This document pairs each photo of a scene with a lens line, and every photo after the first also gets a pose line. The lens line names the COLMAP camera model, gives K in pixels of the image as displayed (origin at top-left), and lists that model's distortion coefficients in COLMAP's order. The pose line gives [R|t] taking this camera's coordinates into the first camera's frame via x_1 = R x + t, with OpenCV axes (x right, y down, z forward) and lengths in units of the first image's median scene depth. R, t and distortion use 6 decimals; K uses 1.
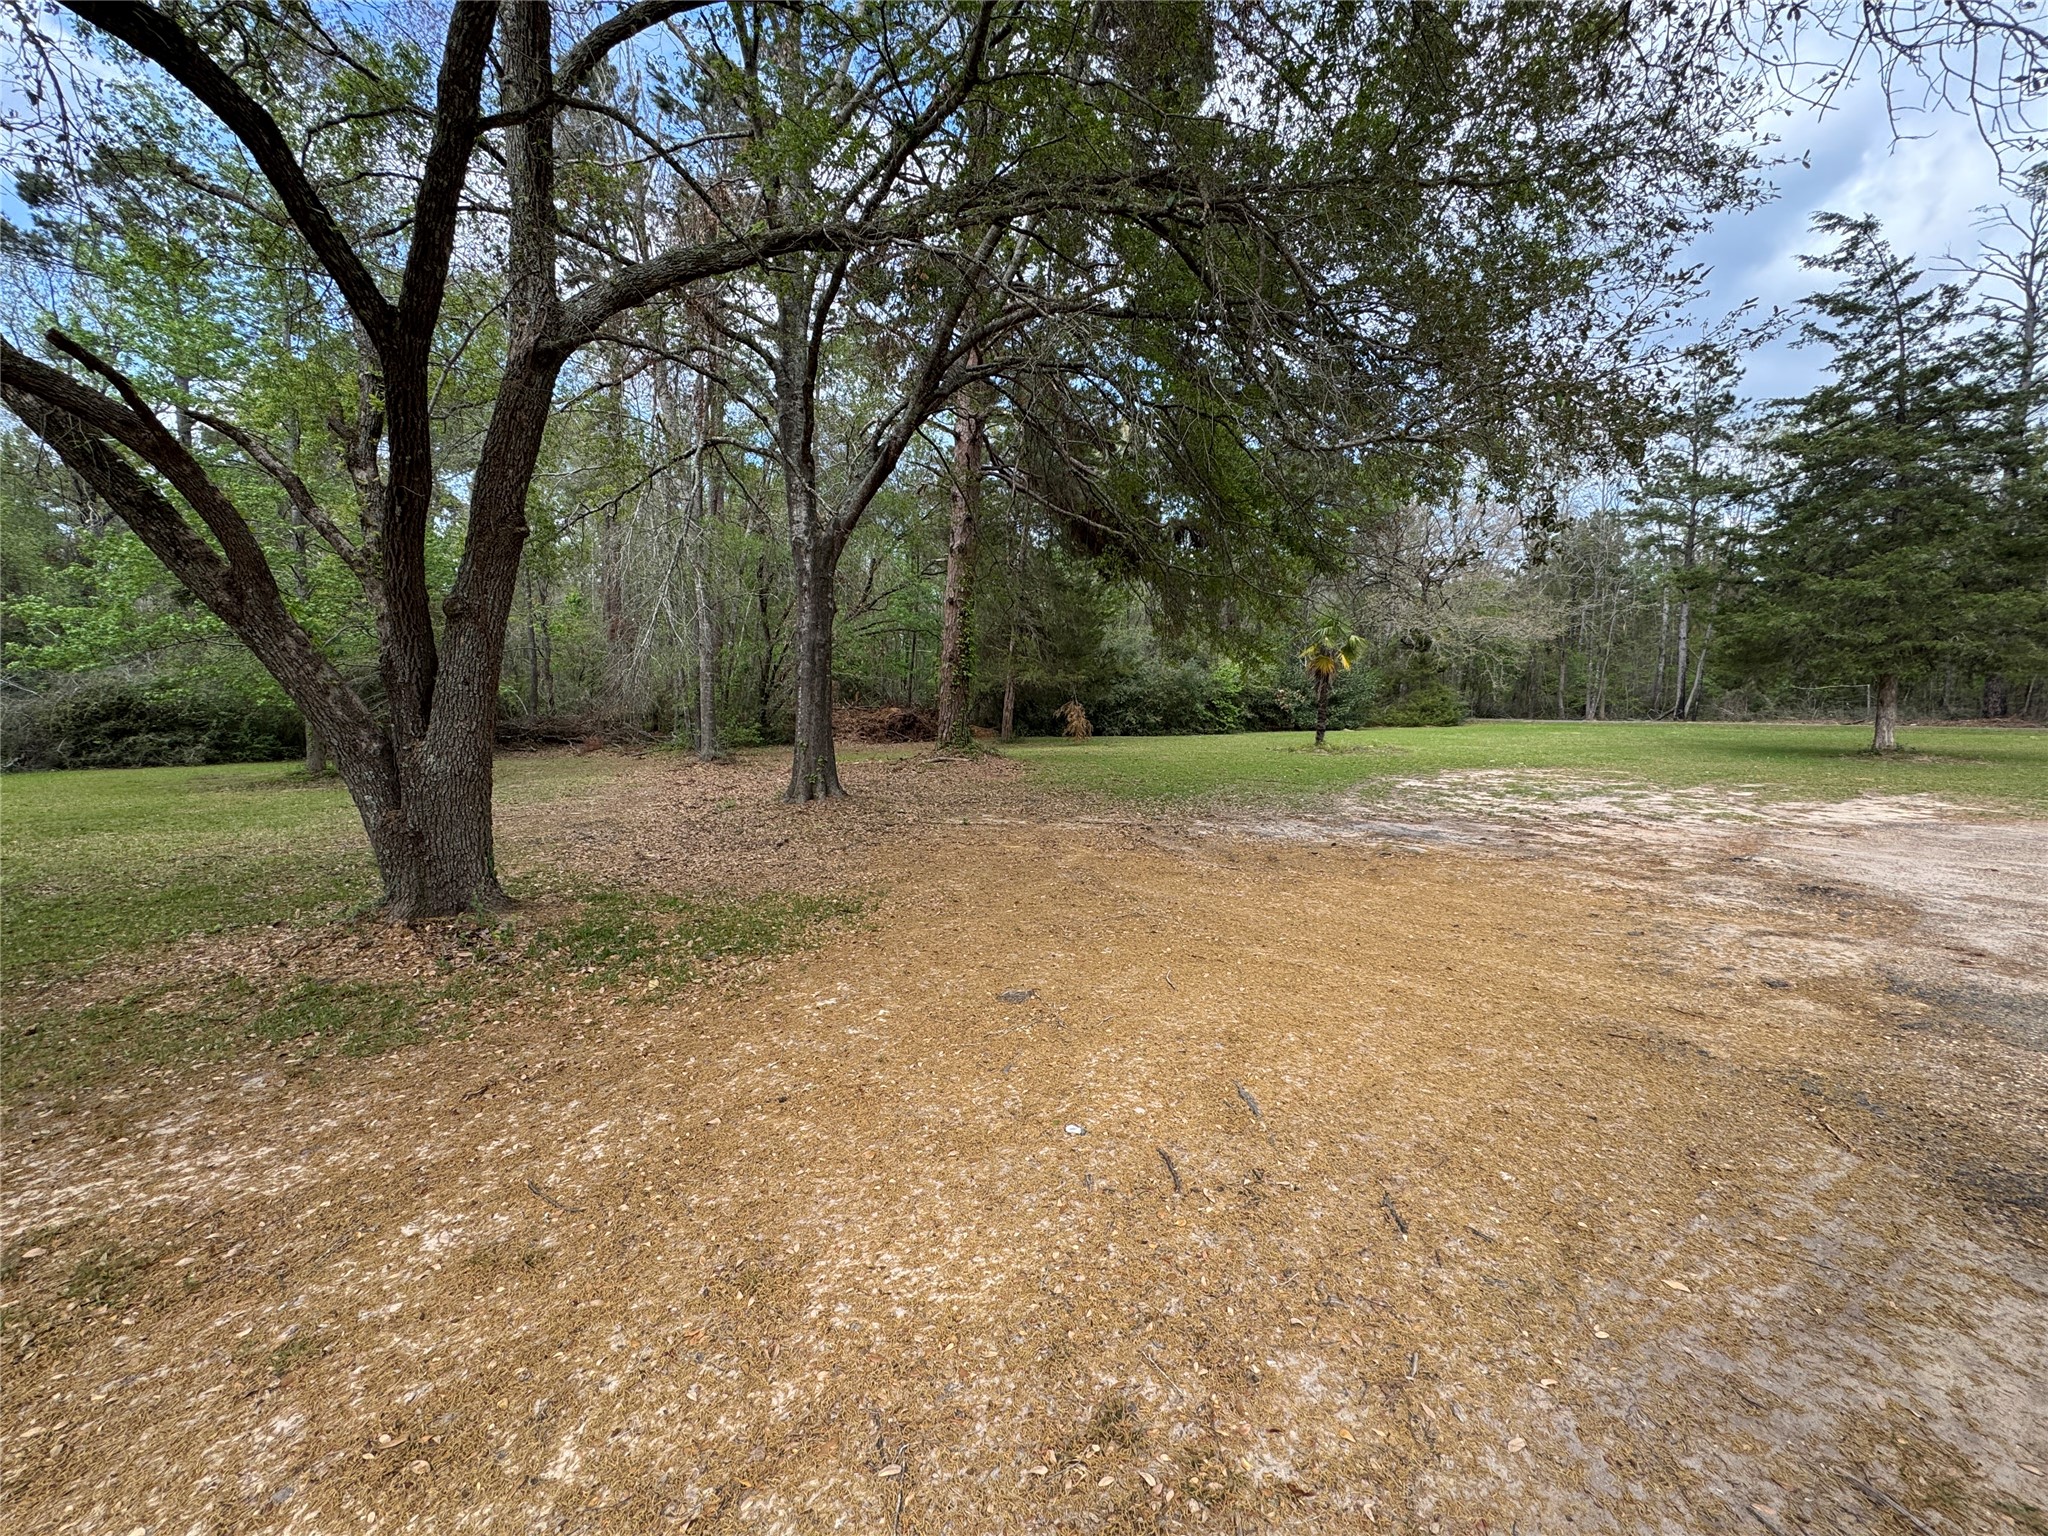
lens RADIAL K [[814.6, 0, 1019.8], [0, 814.6, 763.6], [0, 0, 1]] dist [-0.000476, -0.000024]
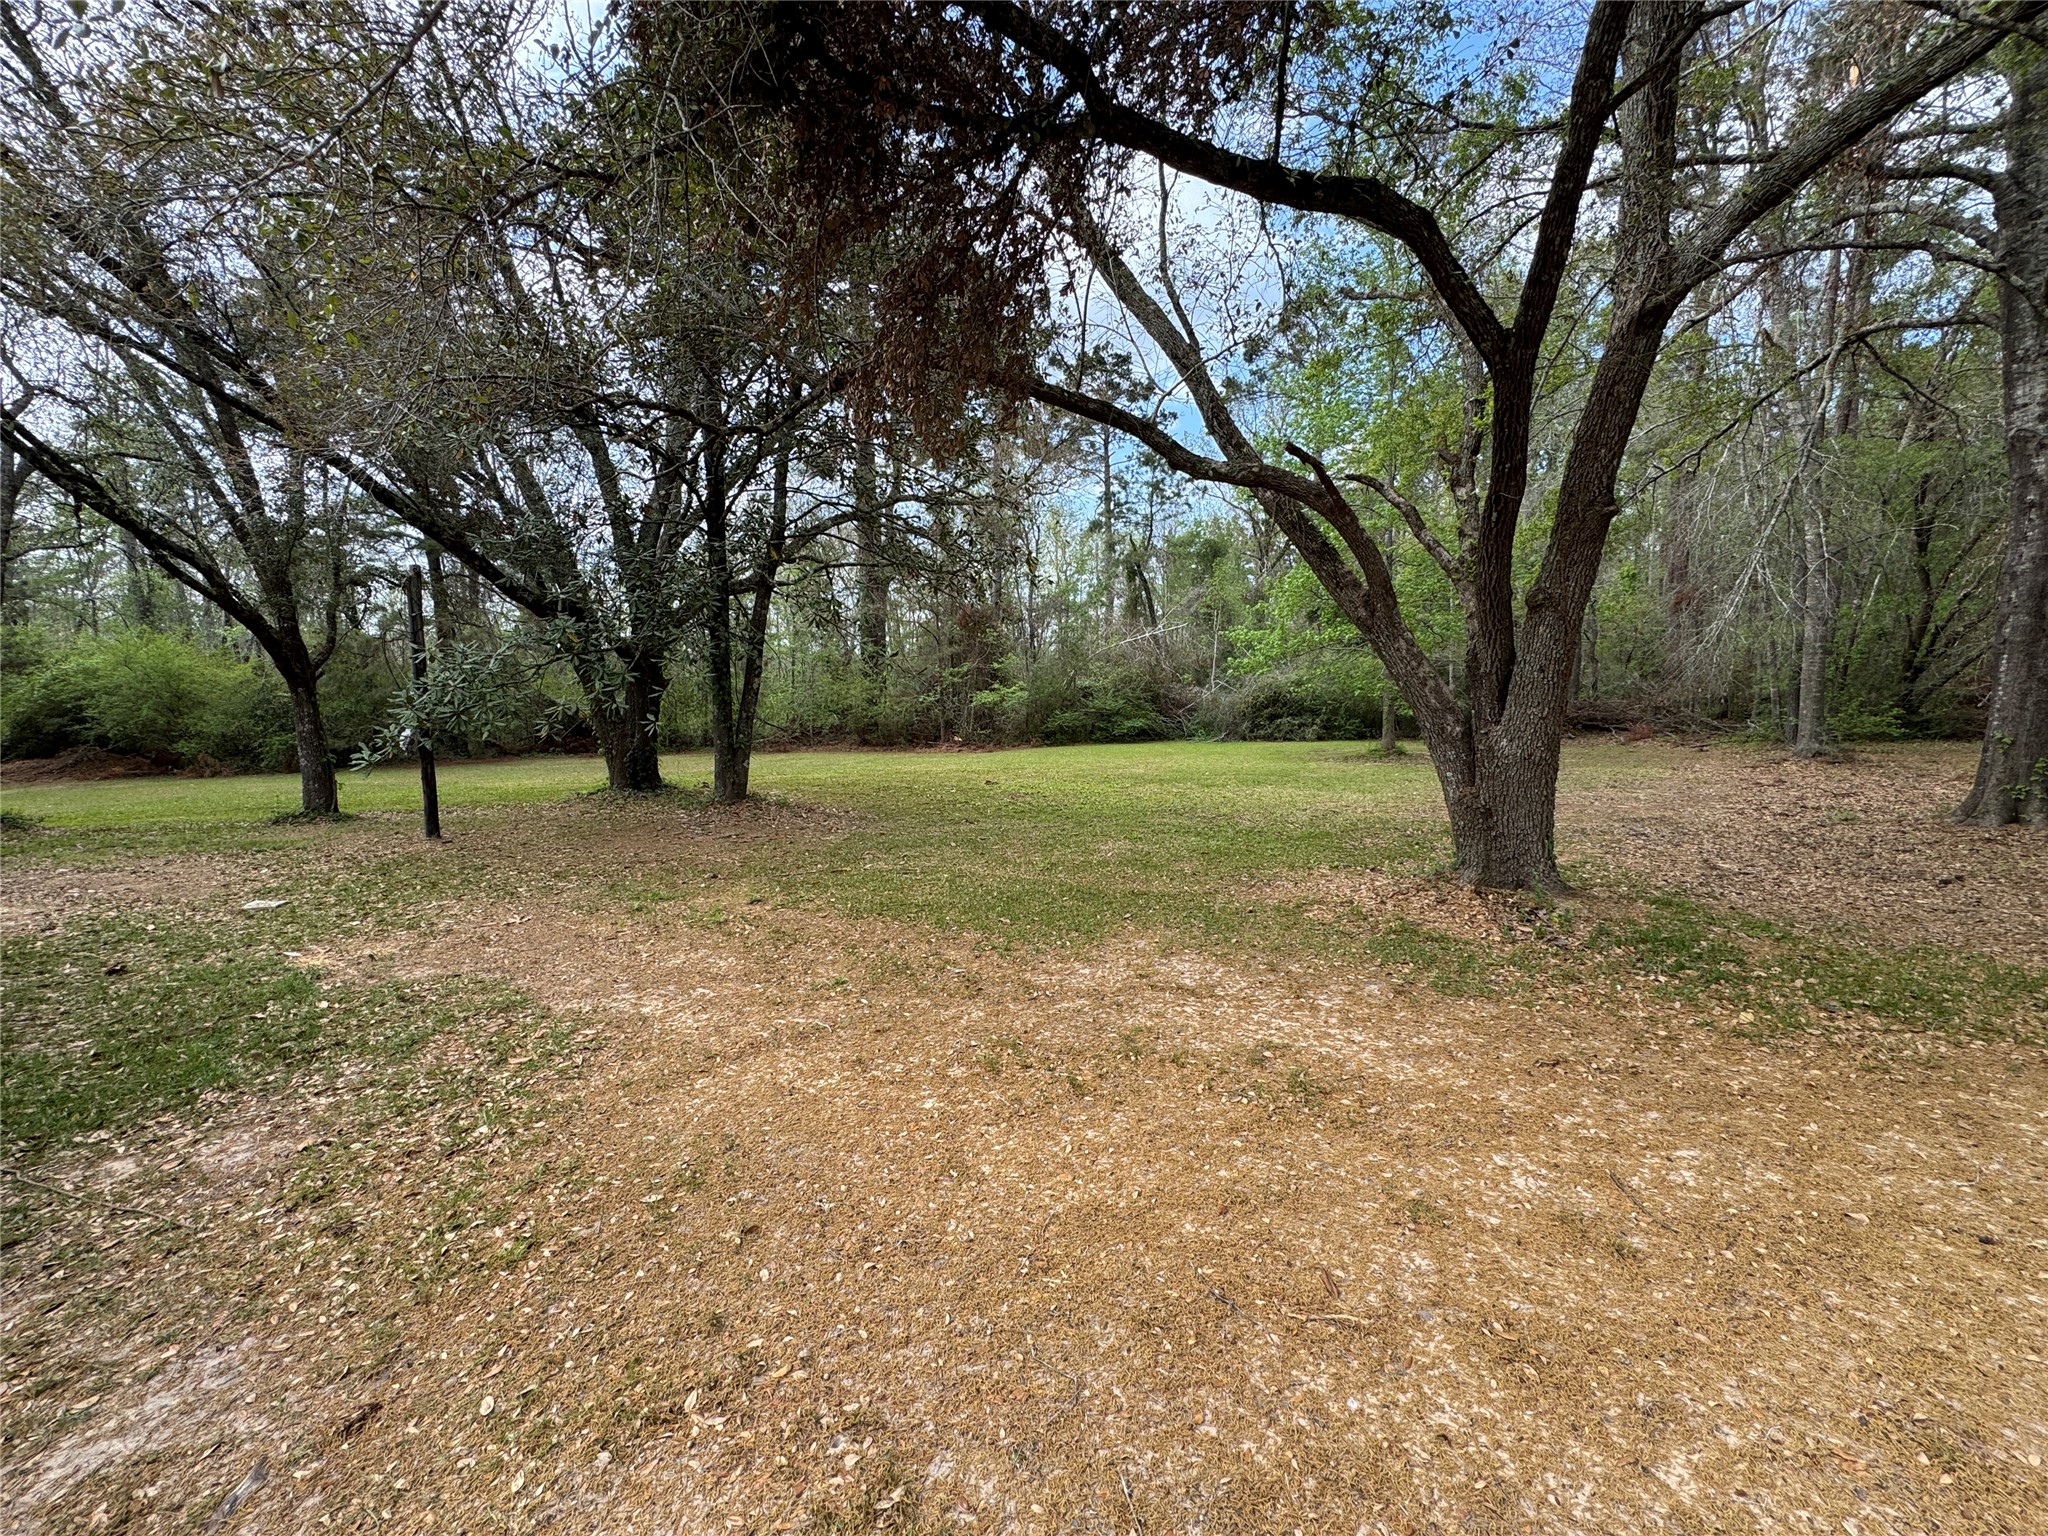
lens RADIAL K [[814.6, 0, 1019.8], [0, 814.6, 763.6], [0, 0, 1]] dist [-0.000476, -0.000024]
pose [[0.432486, 0.057763, -0.899789, -0.025255], [-0.042452, 0.998144, 0.043672, 0.002140], [0.900641, 0.019310, 0.434135, -0.043981]]
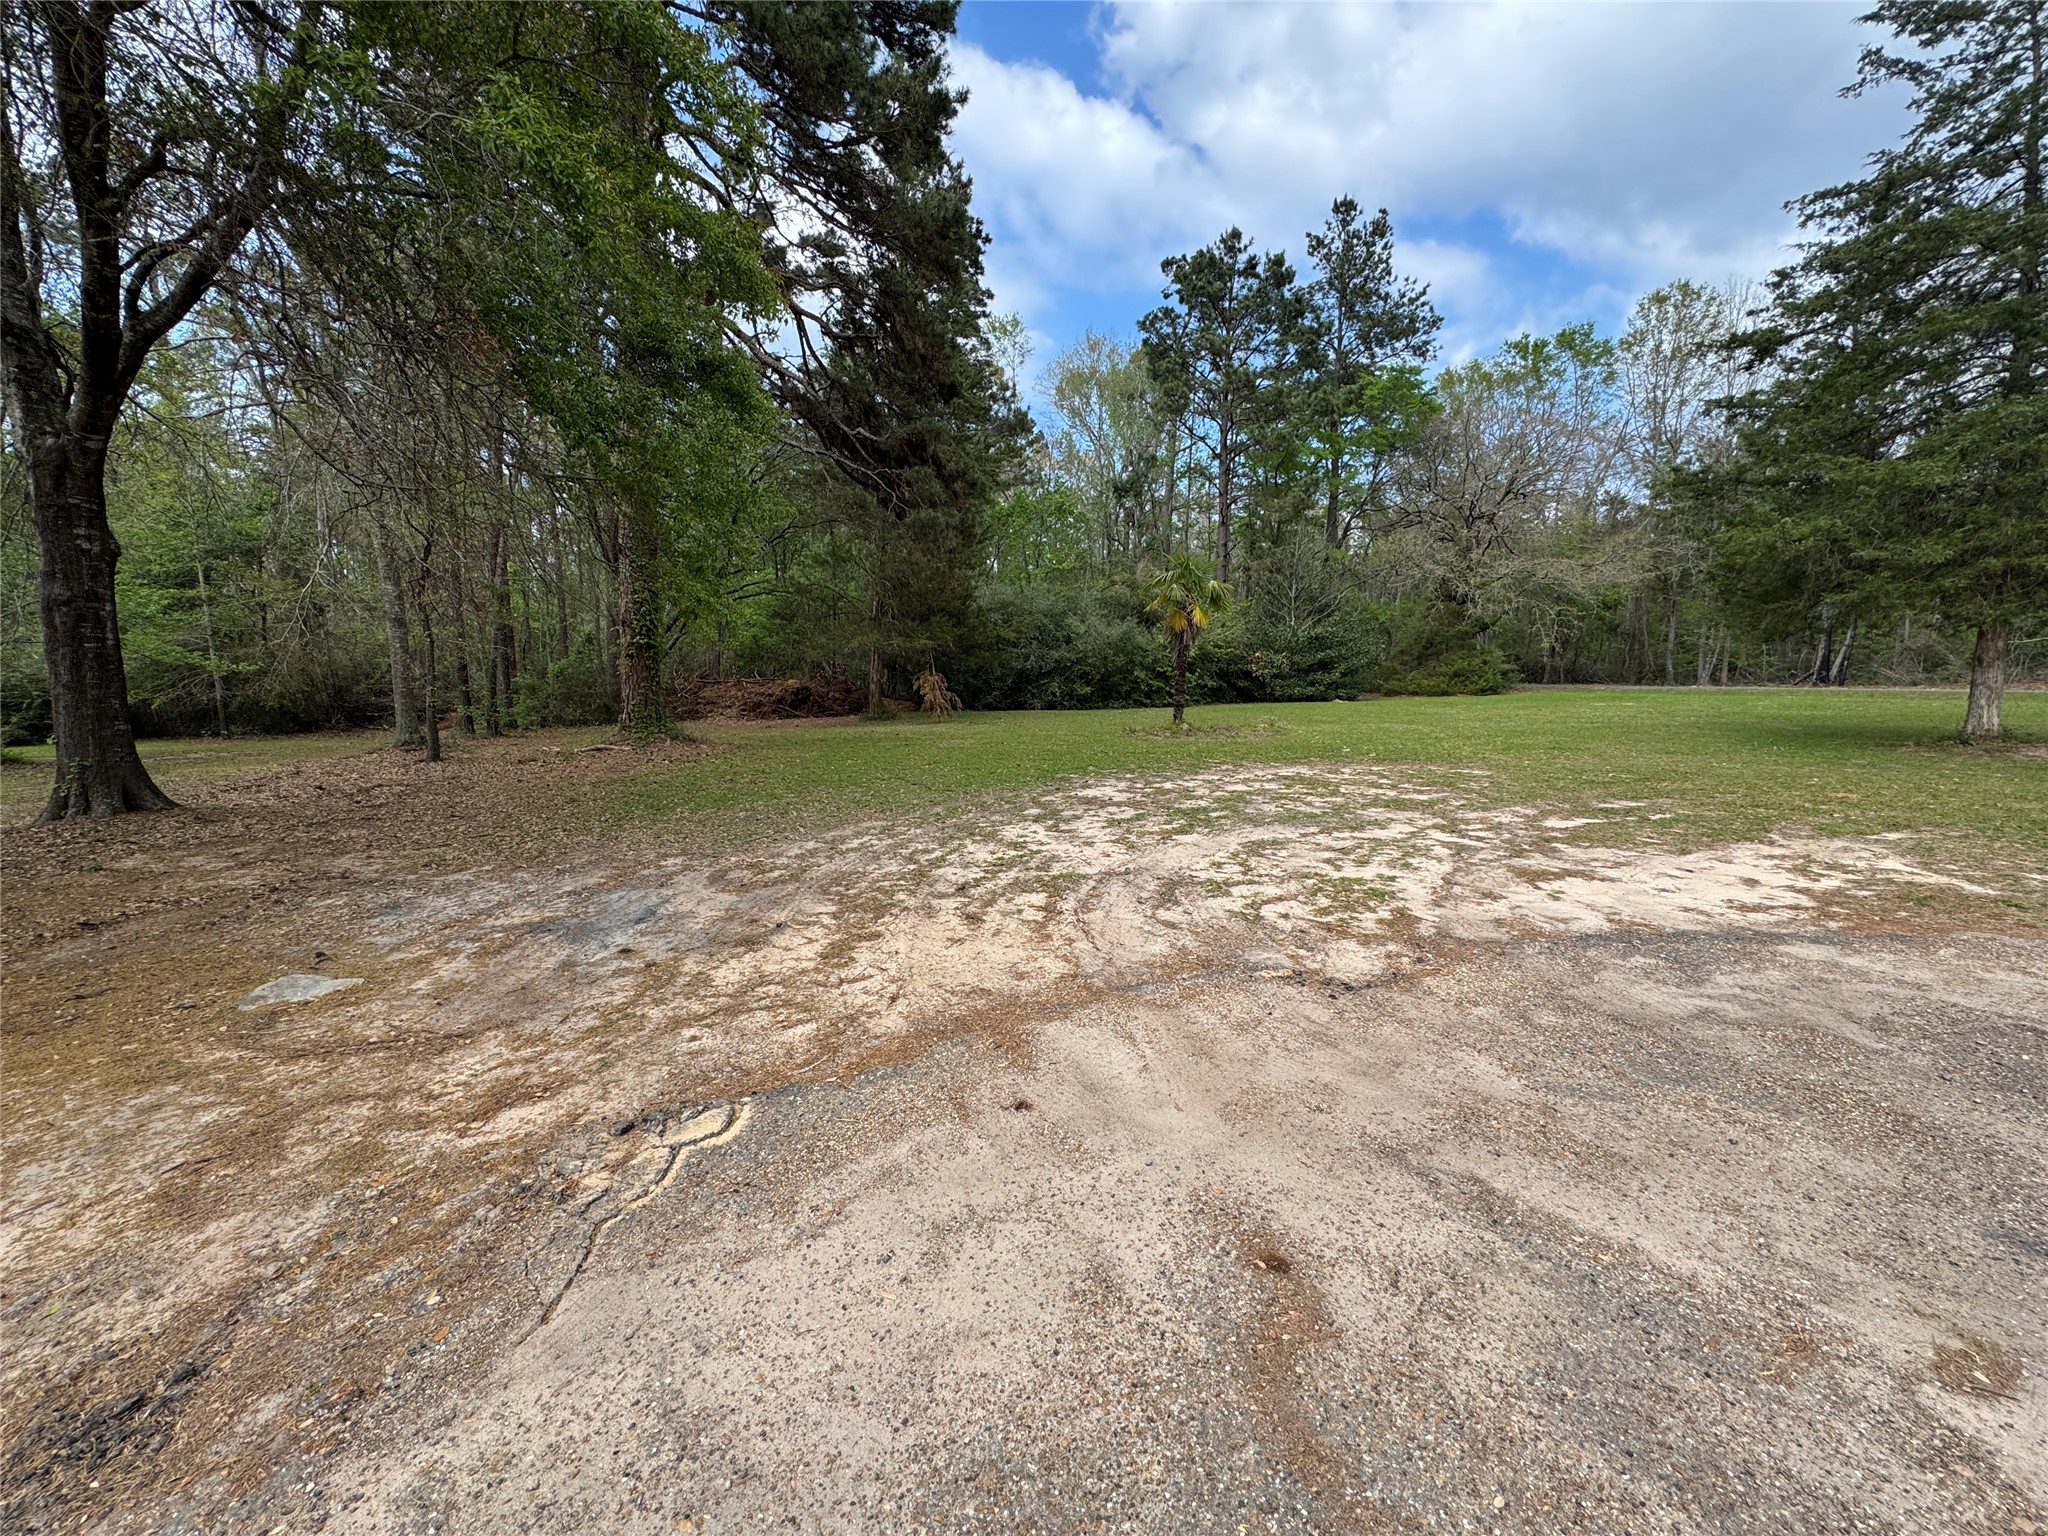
lens RADIAL K [[830.4, 0, 1024.0], [0, 830.4, 768.0], [0, 0, 1]] dist [-0.000155, -0.000369]
pose [[0.989687, 0.005875, -0.143129, 1.641608], [0.000236, 0.999090, 0.042646, -0.076382], [0.143250, -0.042240, 0.988785, 0.999536]]
